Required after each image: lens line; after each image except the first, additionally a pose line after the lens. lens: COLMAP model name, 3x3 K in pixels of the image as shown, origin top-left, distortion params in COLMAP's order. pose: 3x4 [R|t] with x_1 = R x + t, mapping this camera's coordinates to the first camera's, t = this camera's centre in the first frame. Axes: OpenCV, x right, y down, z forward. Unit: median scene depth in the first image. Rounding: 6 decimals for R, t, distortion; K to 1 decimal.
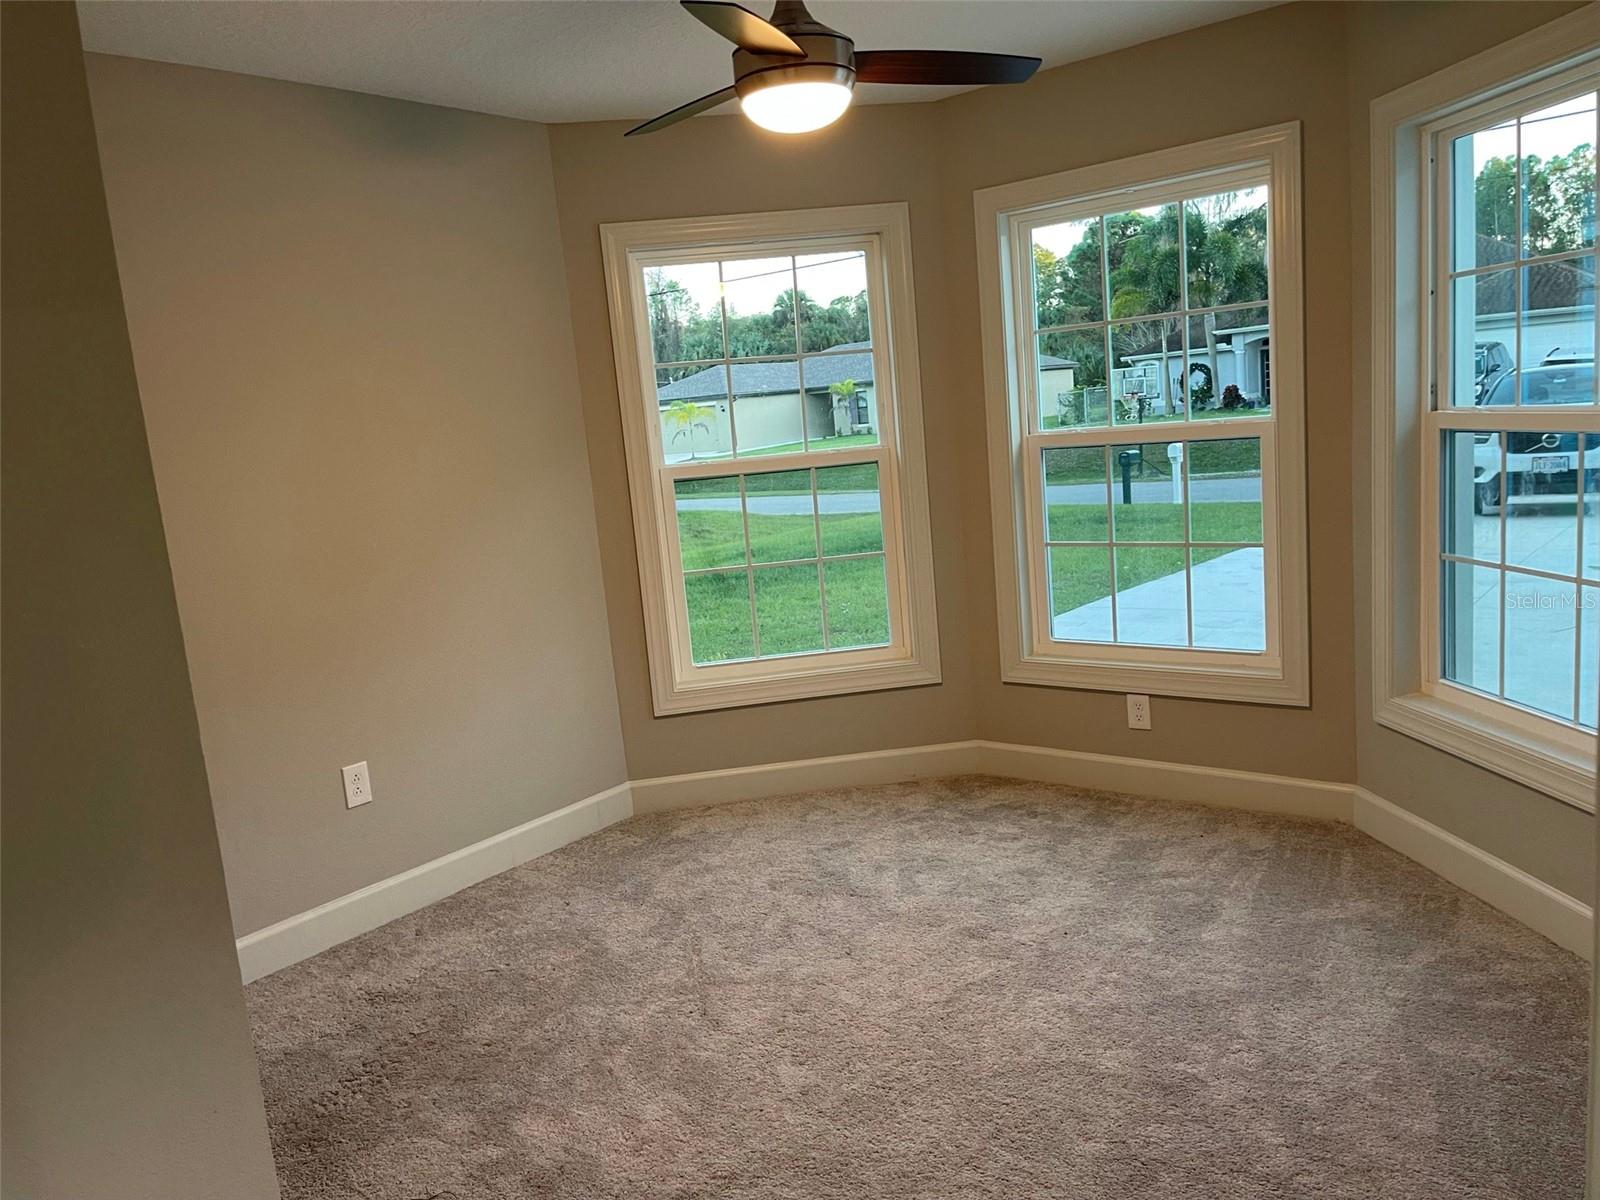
lens RADIAL K [[1215.8, 0, 801.6], [0, 1215.8, 600.9], [0, 0, 1]] dist [0.059615, -0.075764]
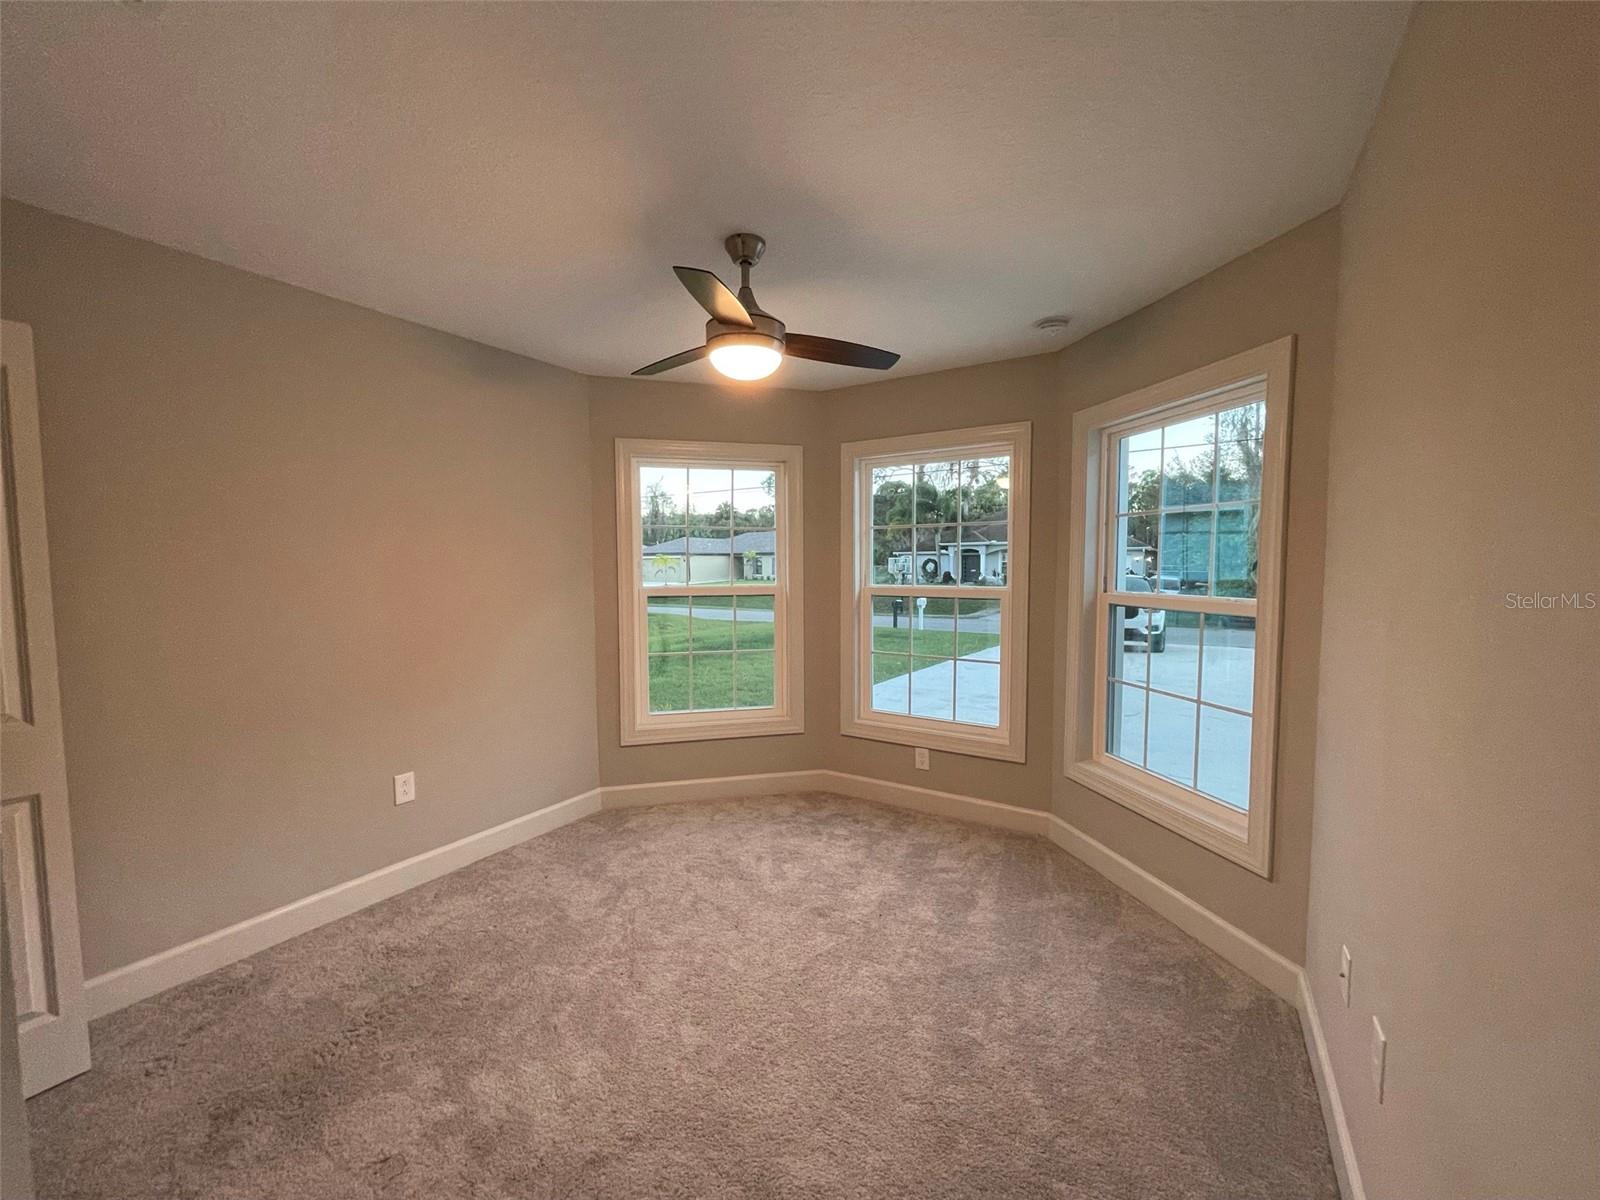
lens RADIAL K [[636.6, 0, 800.0], [0, 636.6, 600.0], [0, 0, 1]] dist [-0.005676, 0.002772]
pose [[0.989714, 0.078275, 0.119746, -0.007418], [-0.065202, 0.991852, -0.109441, -0.019571], [-0.127337, 0.100508, 0.986754, 0.178128]]
